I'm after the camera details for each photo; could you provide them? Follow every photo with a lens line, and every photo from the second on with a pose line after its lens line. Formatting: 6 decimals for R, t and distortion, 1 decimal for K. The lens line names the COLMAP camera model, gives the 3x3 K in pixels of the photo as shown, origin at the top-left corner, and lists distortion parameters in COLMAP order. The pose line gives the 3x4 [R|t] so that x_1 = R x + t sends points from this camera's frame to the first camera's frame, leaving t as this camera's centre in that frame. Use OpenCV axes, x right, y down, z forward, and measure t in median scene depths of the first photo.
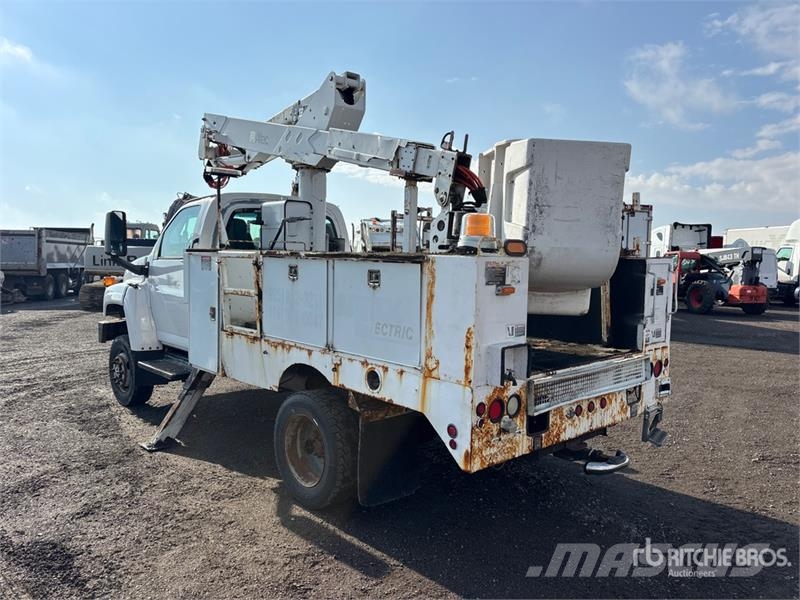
lens RADIAL K [[618.6, 0, 407.6], [0, 618.6, 298.3], [0, 0, 1]] dist [0.071575, -0.000959]
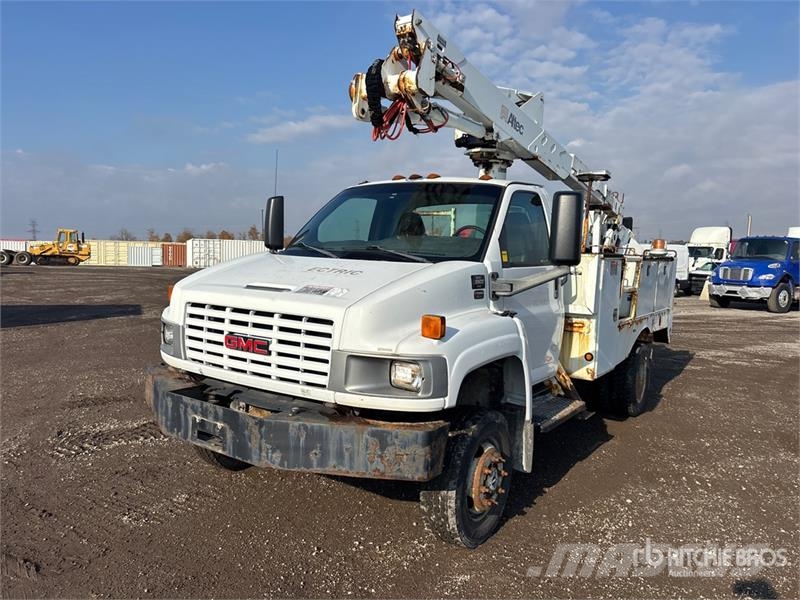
lens RADIAL K [[602.3, 0, 398.0], [0, 602.3, 300.5], [0, 0, 1]] dist [0.039139, -0.044921]
pose [[-0.215564, -0.115166, 0.969675, -1.687645], [0.024730, 0.992059, 0.123322, -0.186671], [-0.976177, 0.050563, -0.211004, 2.162939]]
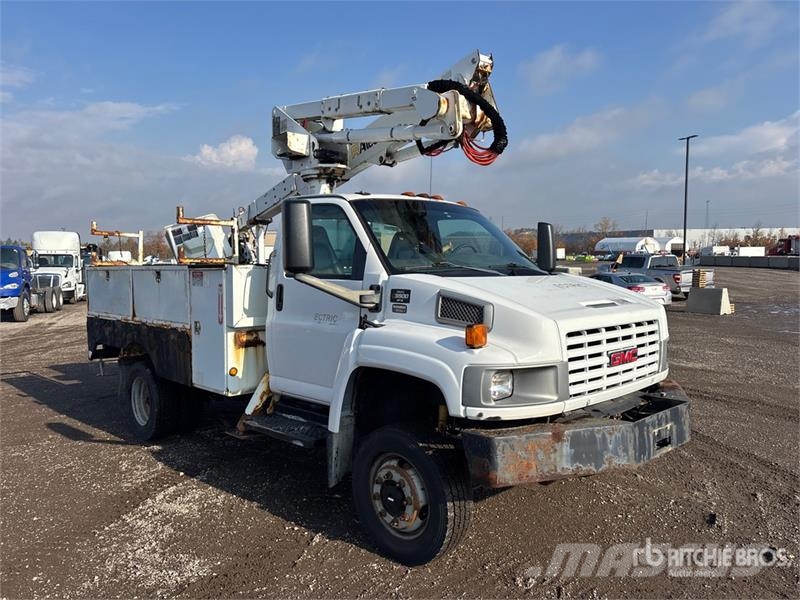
lens RADIAL K [[602.3, 0, 395.9], [0, 602.3, 297.4], [0, 0, 1]] dist [0.039139, -0.044921]
pose [[-0.999923, -0.009874, -0.007499, -0.437227], [-0.010699, 0.992789, 0.119397, -0.219574], [0.006266, 0.119468, -0.992818, 3.108556]]
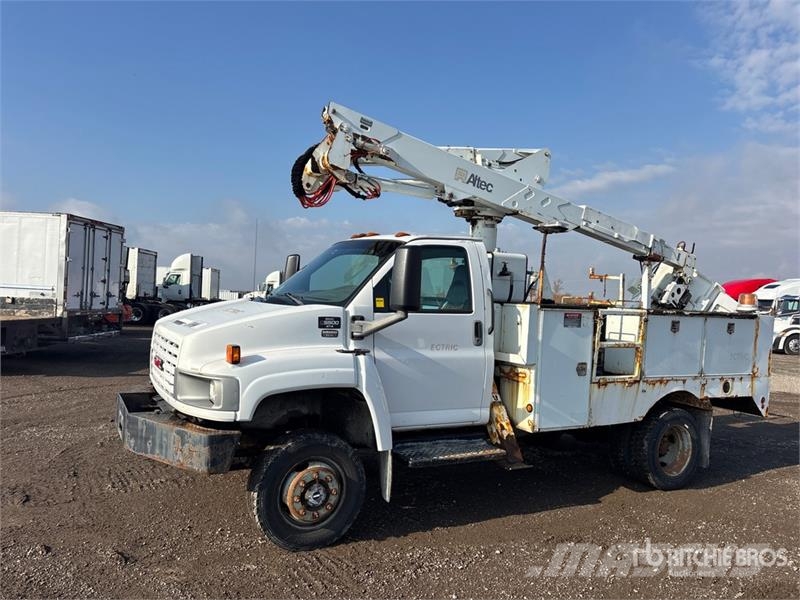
lens RADIAL K [[602.3, 0, 405.9], [0, 602.3, 302.5], [0, 0, 1]] dist [0.039139, -0.044921]
pose [[0.238394, -0.025529, 0.970833, -1.839643], [0.022425, 0.999533, 0.020777, -0.152749], [-0.970910, 0.016818, 0.238855, 1.422467]]
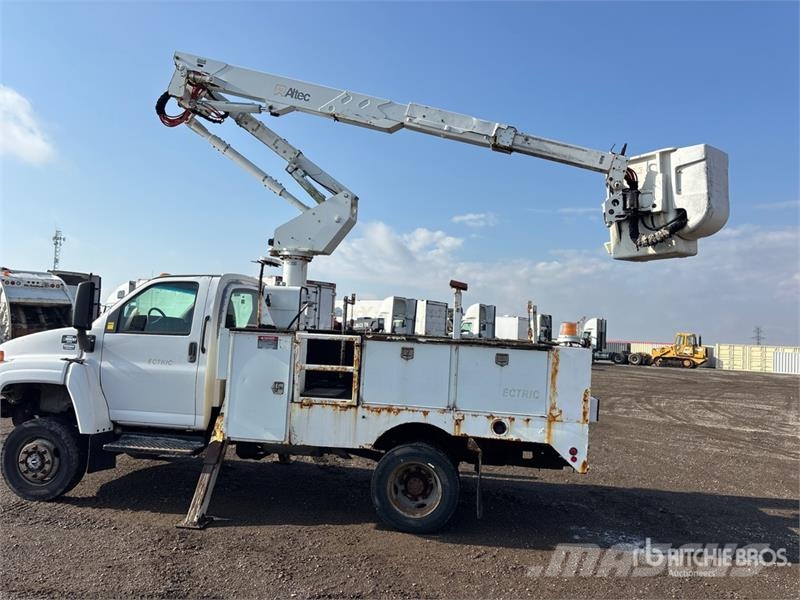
lens RADIAL K [[618.6, 0, 397.5], [0, 618.6, 291.5], [0, 0, 1]] dist [0.071575, -0.000959]
pose [[0.749847, 0.056933, 0.659157, -1.228709], [0.008999, 0.995321, -0.096206, -0.052295], [-0.661550, 0.078072, 0.745826, 0.012219]]
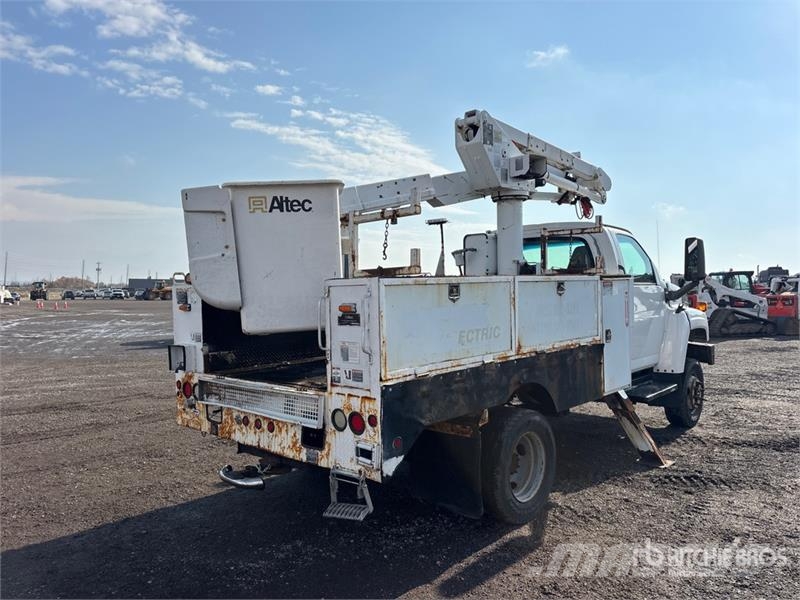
lens RADIAL K [[602.3, 0, 407.2], [0, 602.3, 302.7], [0, 0, 1]] dist [0.039139, -0.044921]
pose [[0.058666, 0.009201, -0.998235, 1.360678], [-0.046749, 0.998886, 0.006460, -0.048962], [0.997182, 0.046287, 0.059031, 1.218052]]
